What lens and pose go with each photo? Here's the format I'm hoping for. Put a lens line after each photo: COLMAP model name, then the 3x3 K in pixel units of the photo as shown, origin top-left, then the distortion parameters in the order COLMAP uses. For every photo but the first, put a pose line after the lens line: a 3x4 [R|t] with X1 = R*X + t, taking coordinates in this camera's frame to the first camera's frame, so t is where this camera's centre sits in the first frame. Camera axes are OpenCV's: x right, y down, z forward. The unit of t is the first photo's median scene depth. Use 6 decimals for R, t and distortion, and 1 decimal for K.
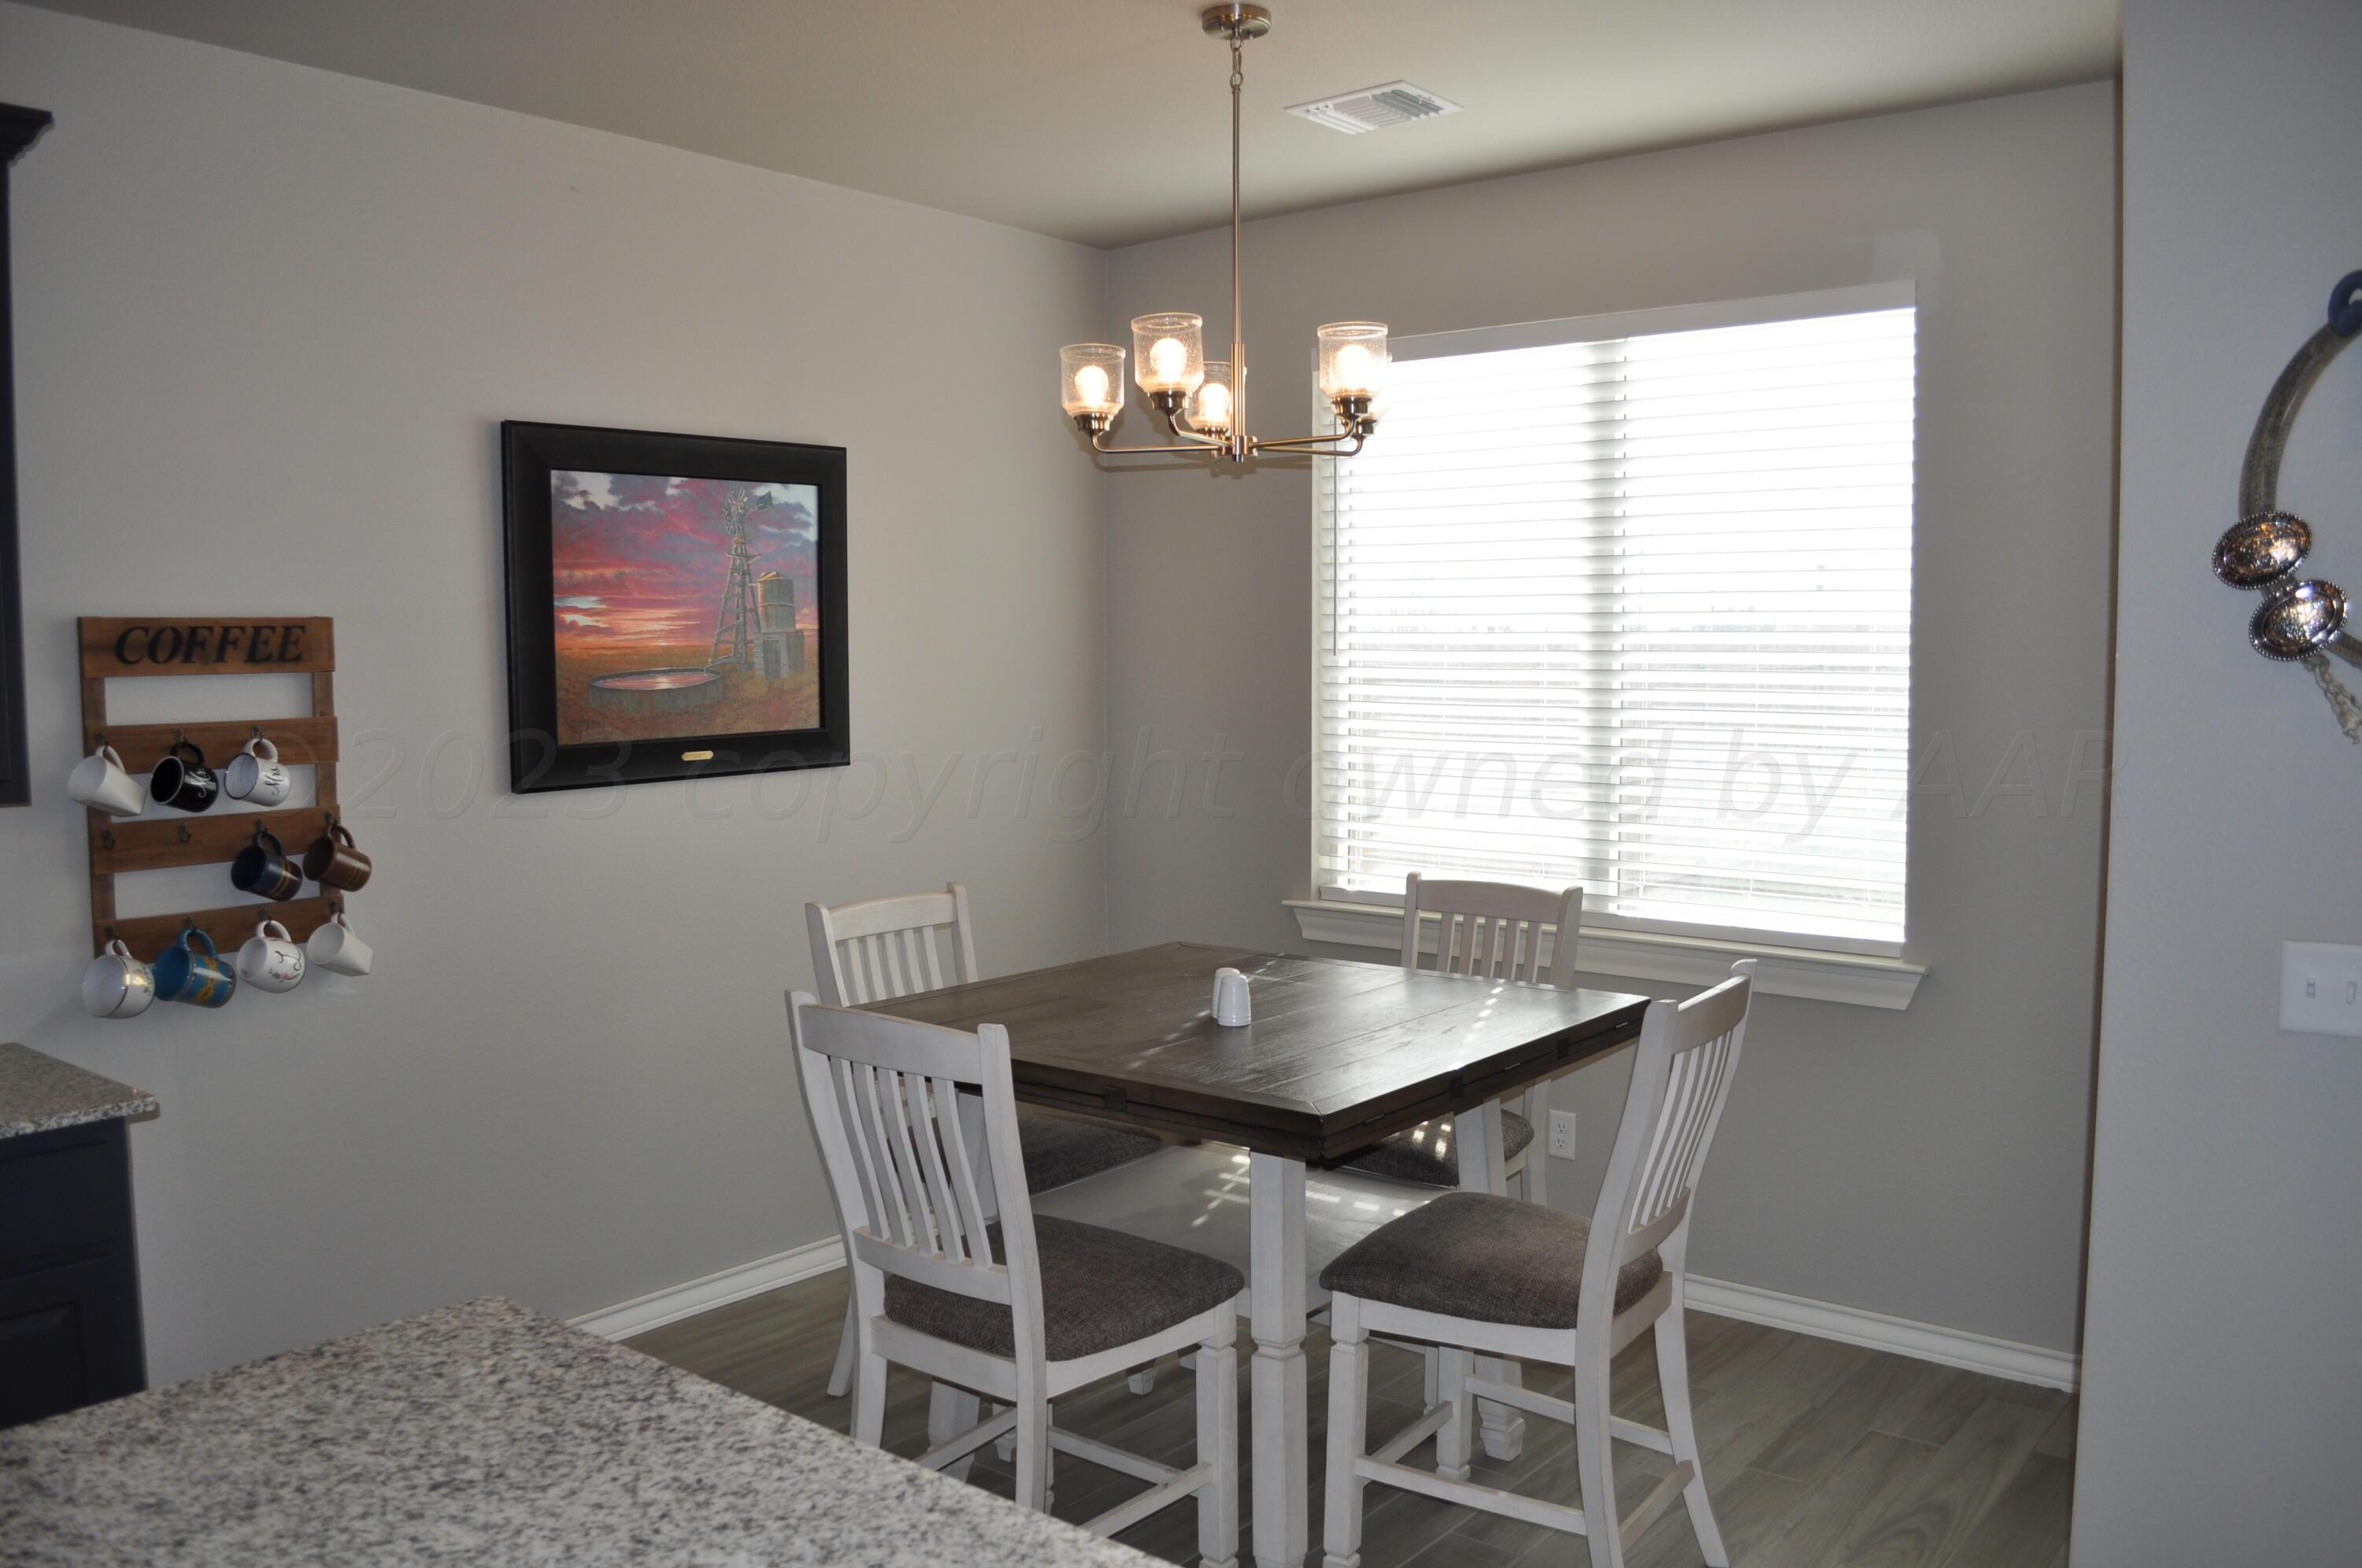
lens RADIAL K [[1862.2, 0, 1173.5], [0, 1862.2, 793.3], [0, 0, 1]] dist [-0.085980, 0.014171]
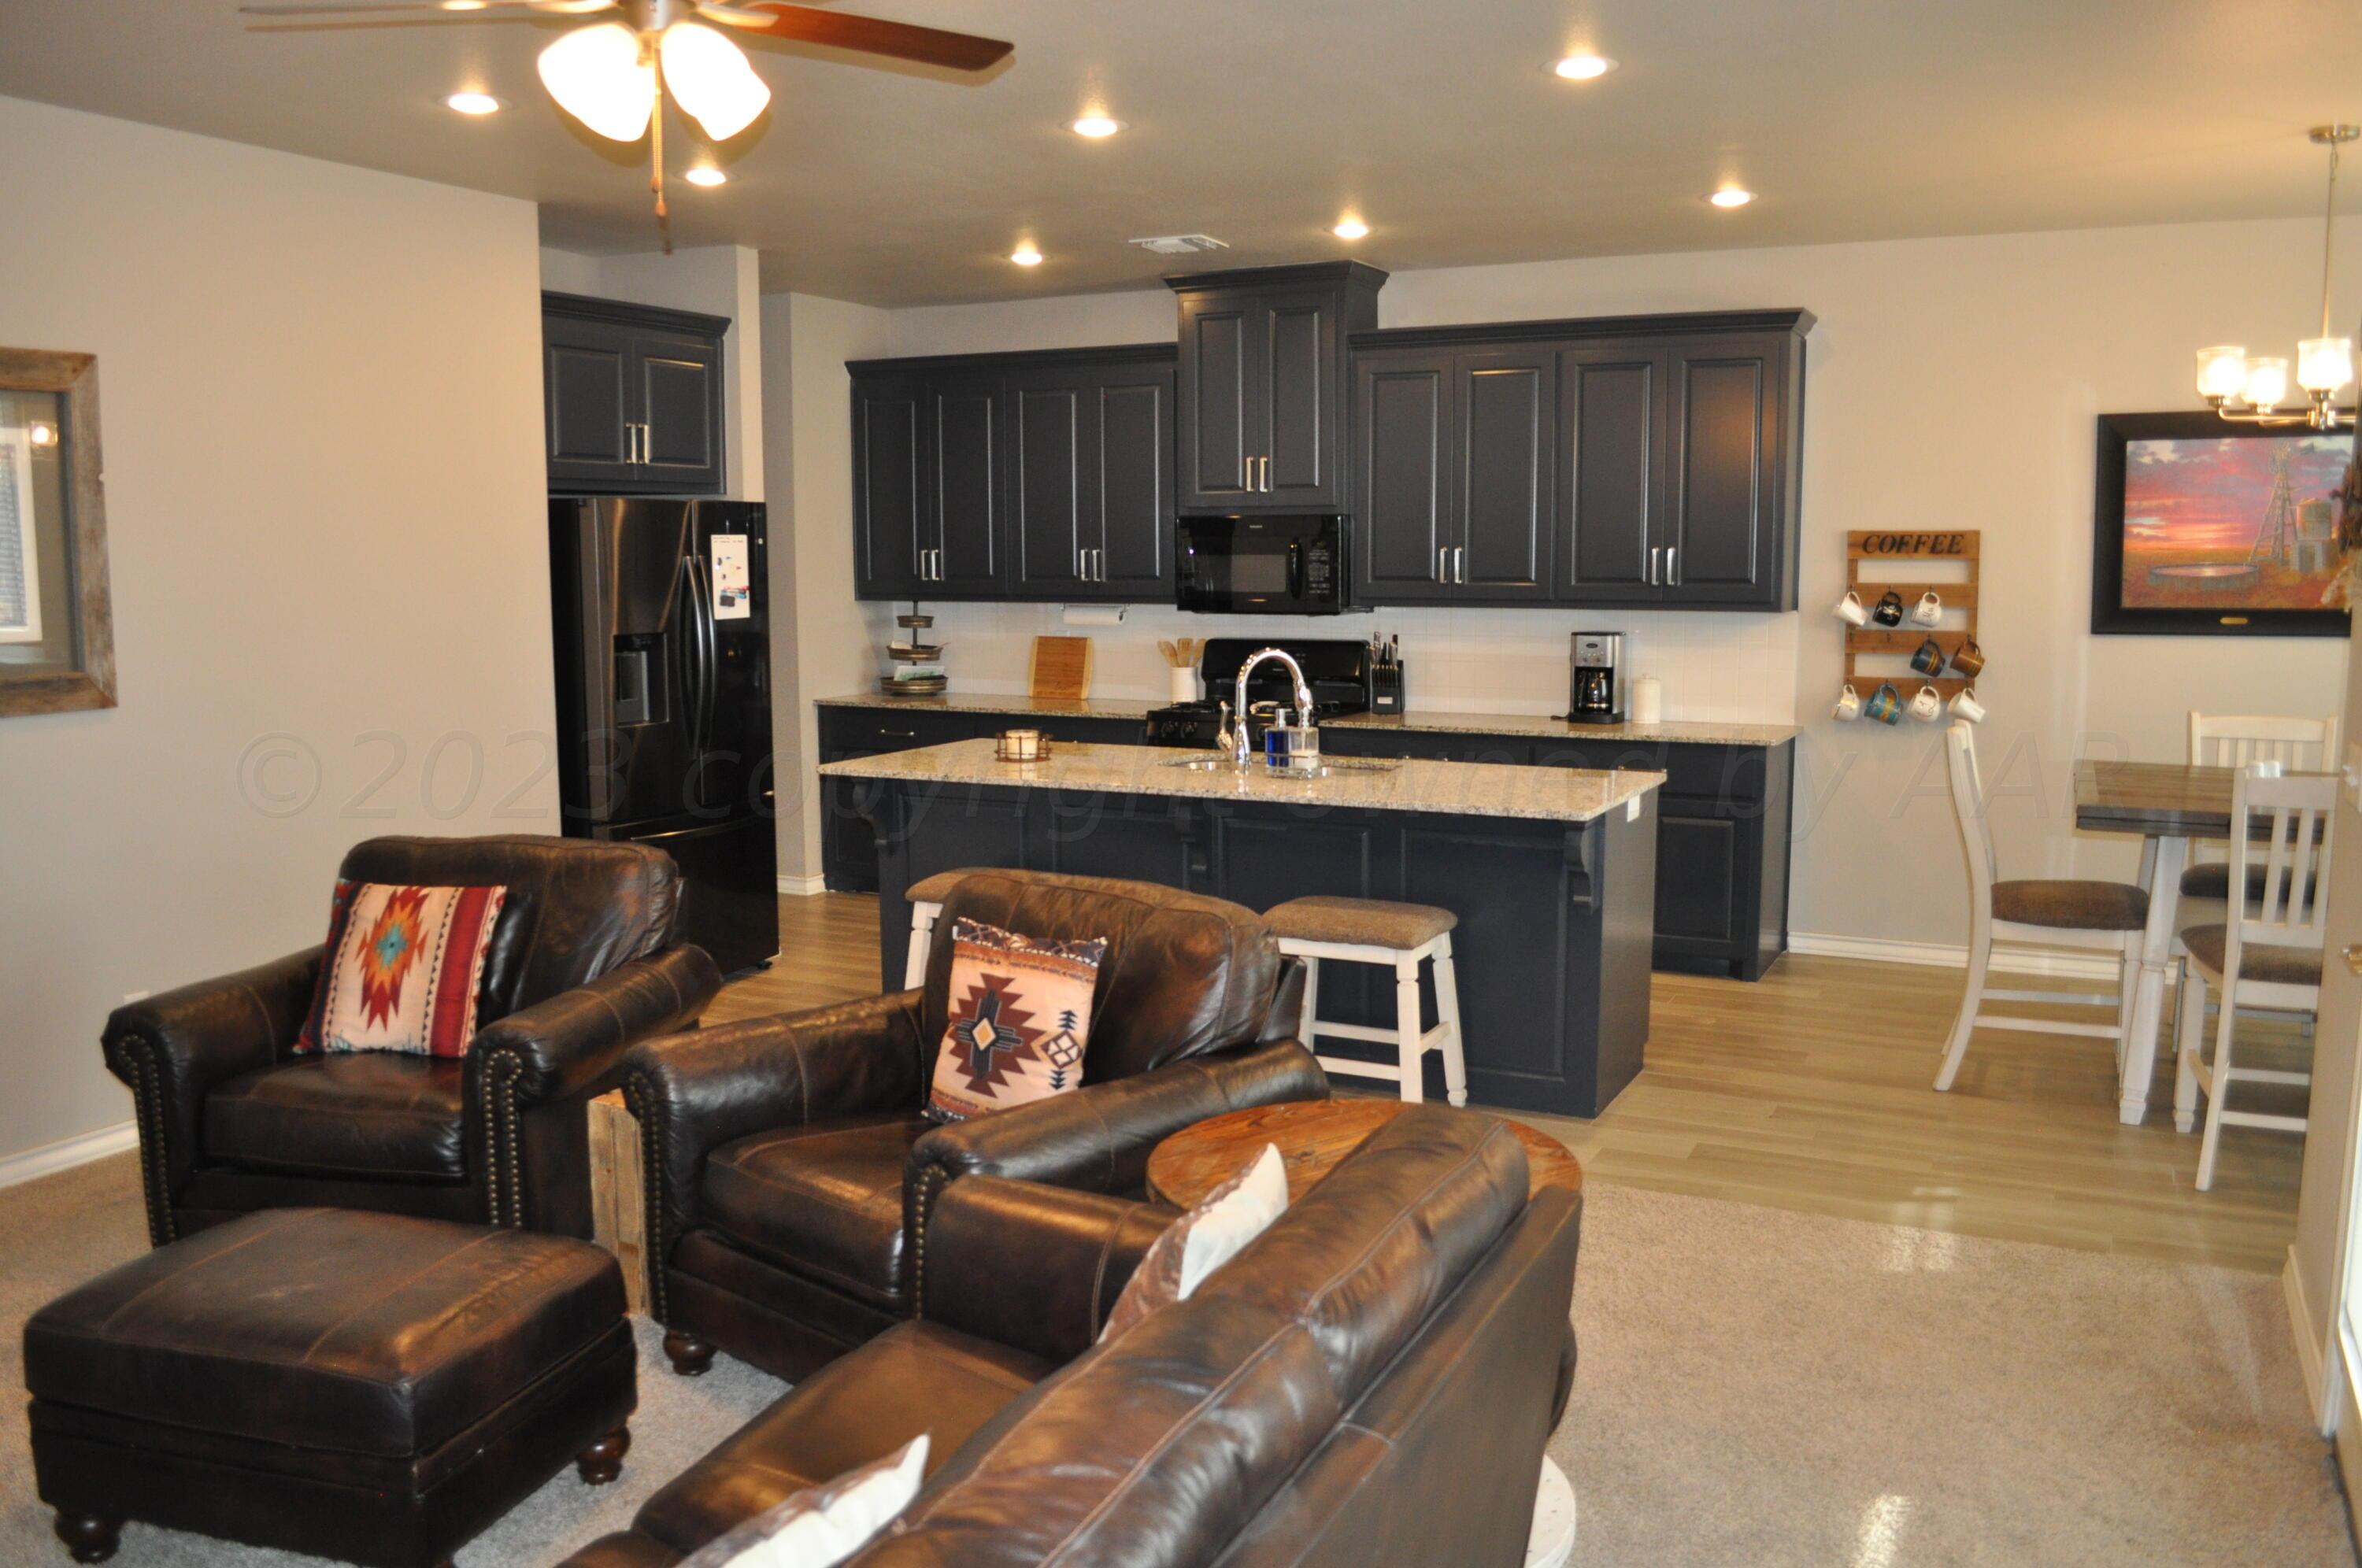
lens RADIAL K [[1862.2, 0, 1173.5], [0, 1862.2, 793.3], [0, 0, 1]] dist [-0.085980, 0.014171]
pose [[0.208875, 0.129575, -0.969320, 1.221344], [-0.073460, 0.990462, 0.116572, 0.013009], [0.975179, 0.046857, 0.216402, -0.199772]]
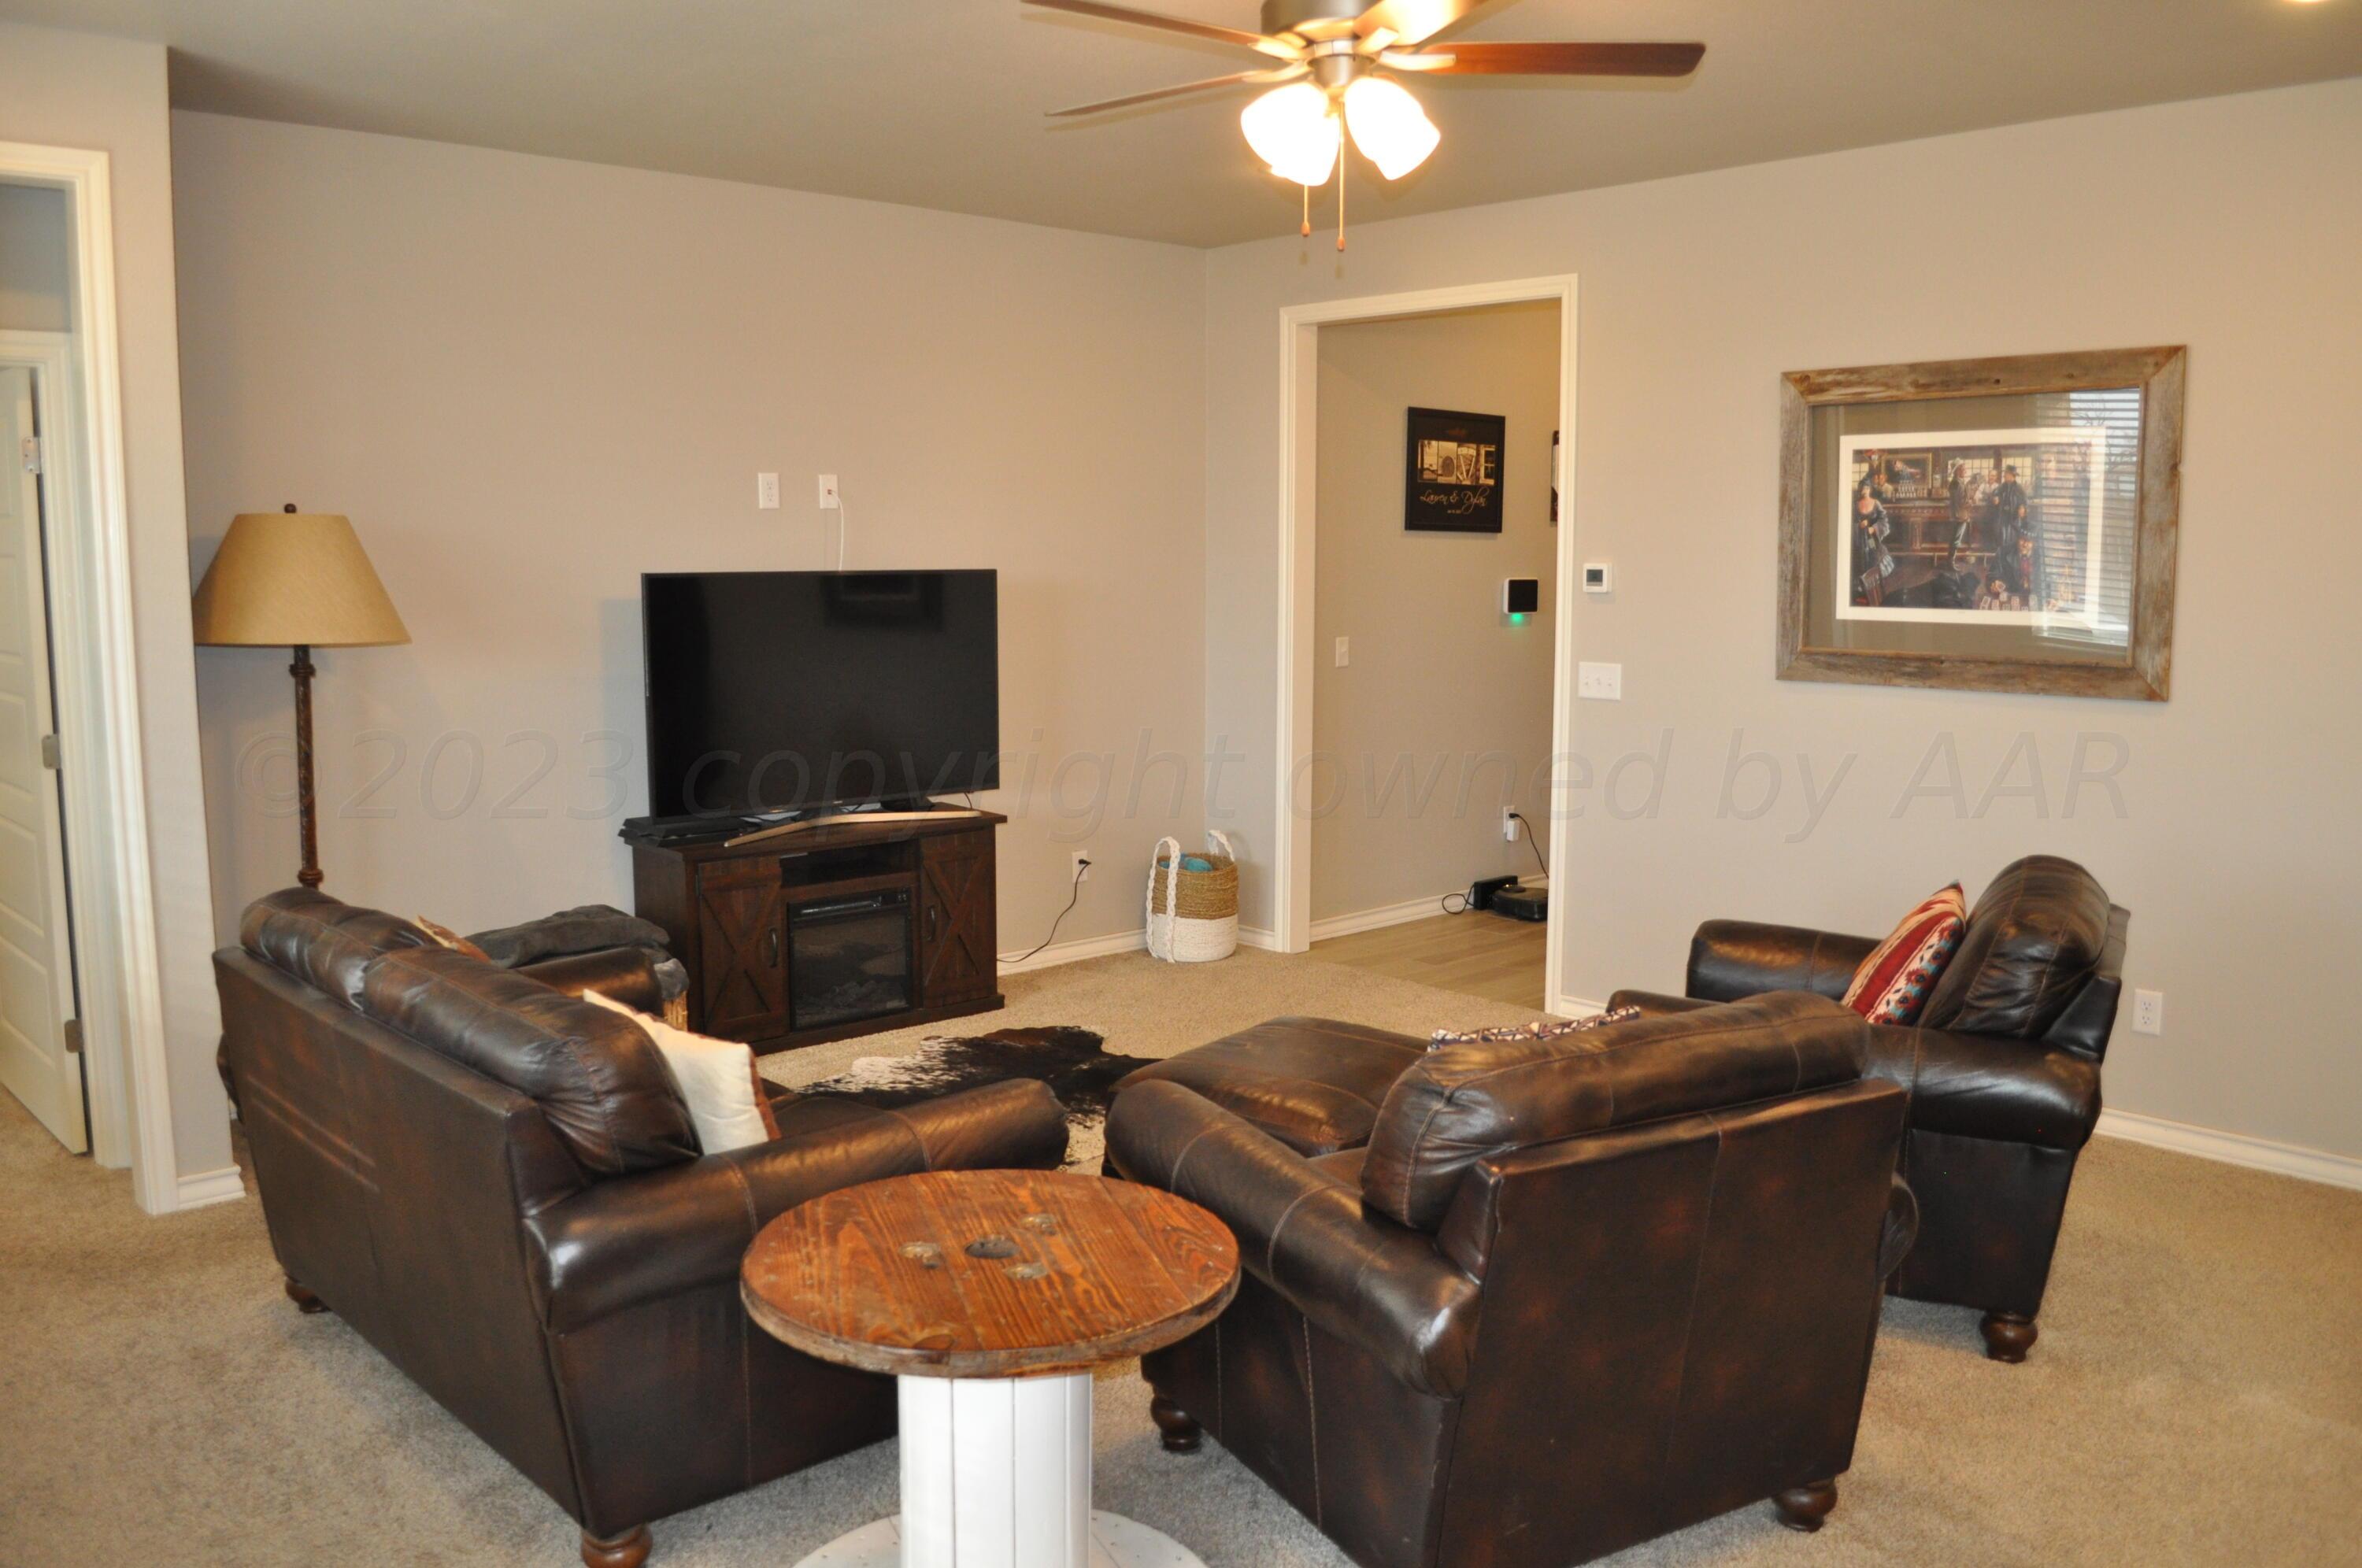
lens RADIAL K [[1862.2, 0, 1173.5], [0, 1862.2, 793.3], [0, 0, 1]] dist [-0.085980, 0.014171]
pose [[-0.991222, -0.014009, 0.131467, 0.308670], [0.013828, 0.977931, 0.208470, -0.057605], [-0.131486, 0.208458, -0.969153, 0.712739]]
